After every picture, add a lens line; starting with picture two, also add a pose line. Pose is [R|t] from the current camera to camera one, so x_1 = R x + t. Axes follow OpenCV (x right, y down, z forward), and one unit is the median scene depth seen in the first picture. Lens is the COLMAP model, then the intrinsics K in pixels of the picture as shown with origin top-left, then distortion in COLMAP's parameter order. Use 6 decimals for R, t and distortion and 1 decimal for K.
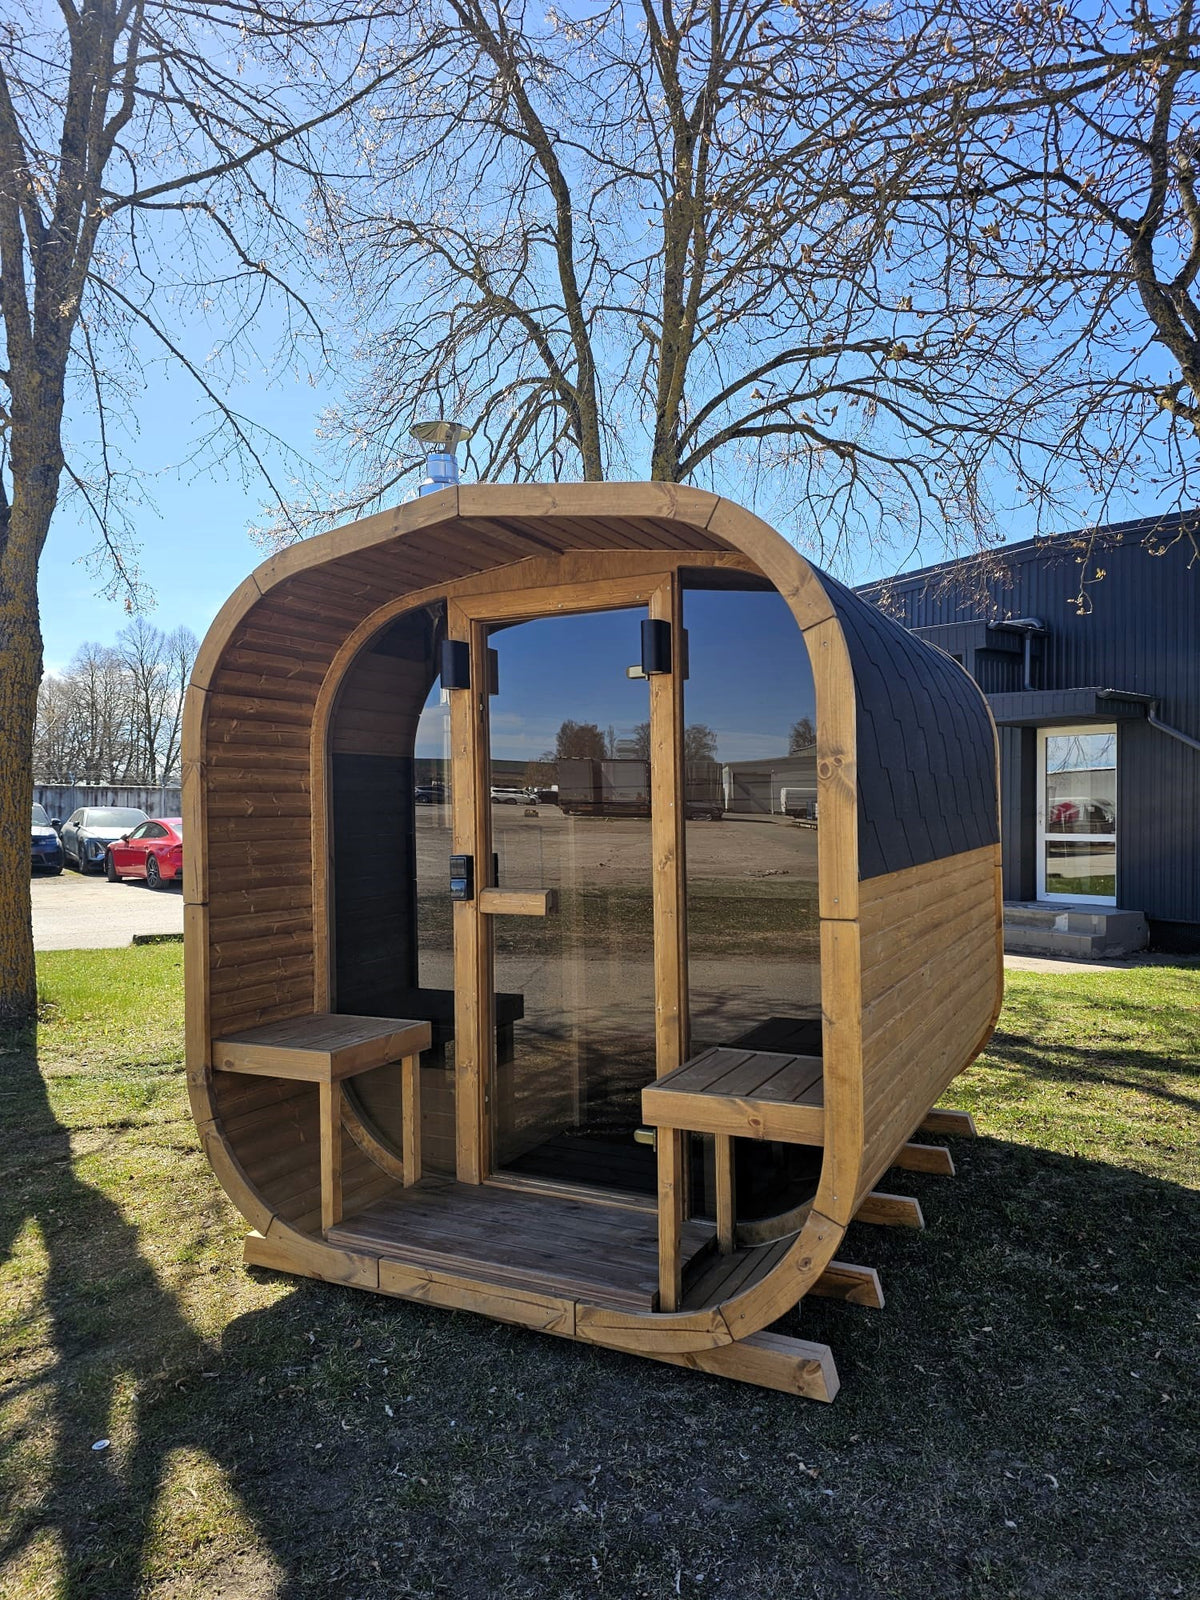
lens RADIAL K [[1099.7, 0, 598.3], [0, 1099.7, 803.5], [0, 0, 1]] dist [0.038480, -0.037332]
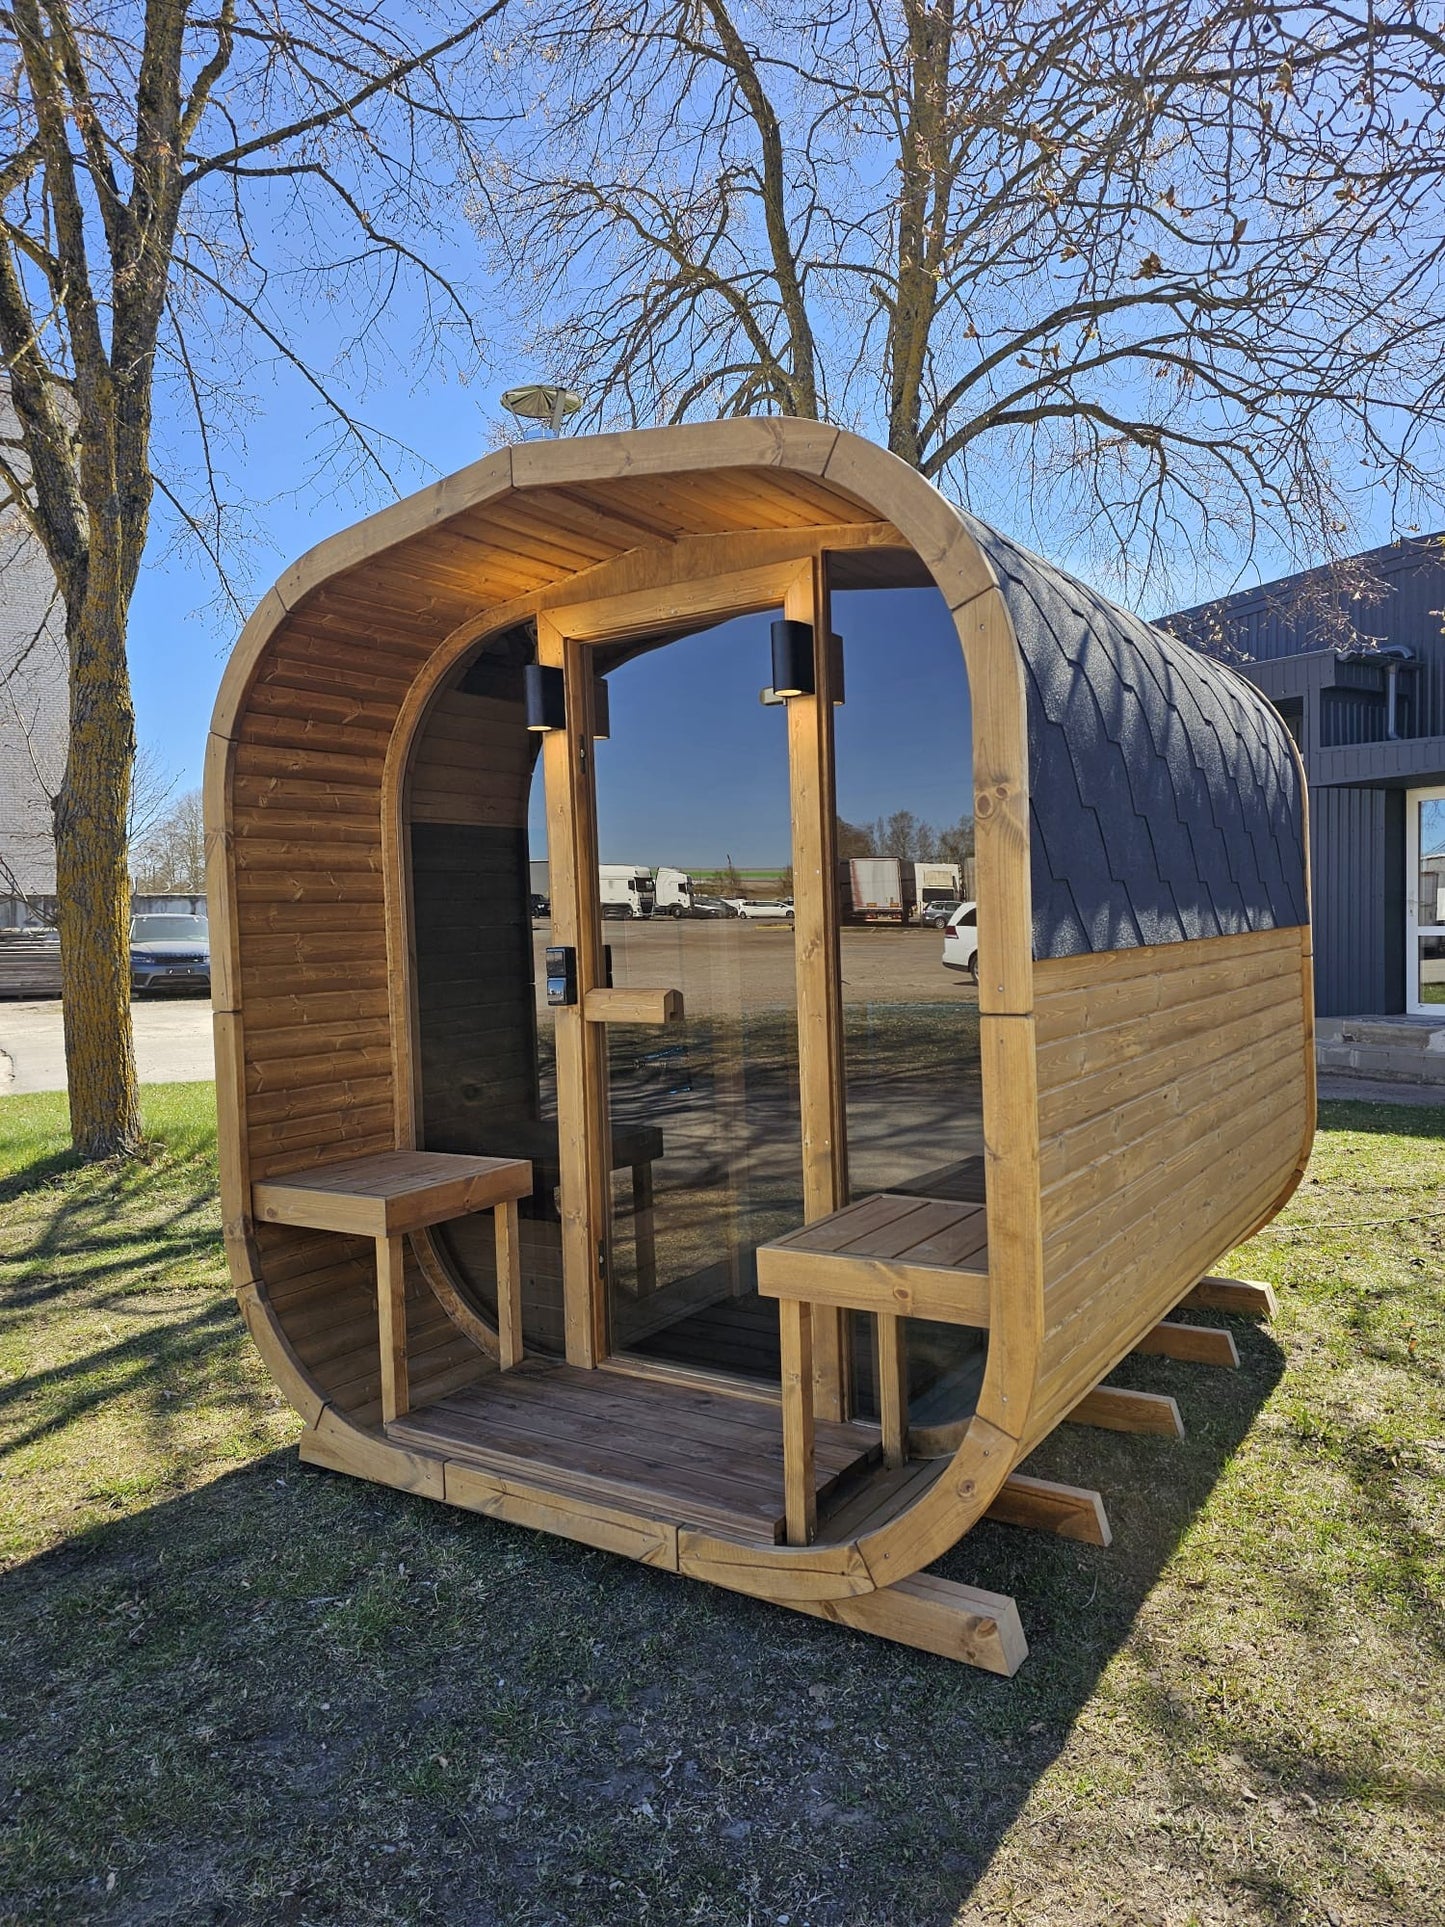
lens RADIAL K [[1324.4, 0, 729.2], [0, 1324.4, 950.3], [0, 0, 1]] dist [0.038480, -0.037332]
pose [[0.994197, -0.015636, -0.106429, 0.092926], [0.019010, 0.999346, 0.030765, 0.023713], [0.105878, -0.032610, 0.993844, 0.089912]]
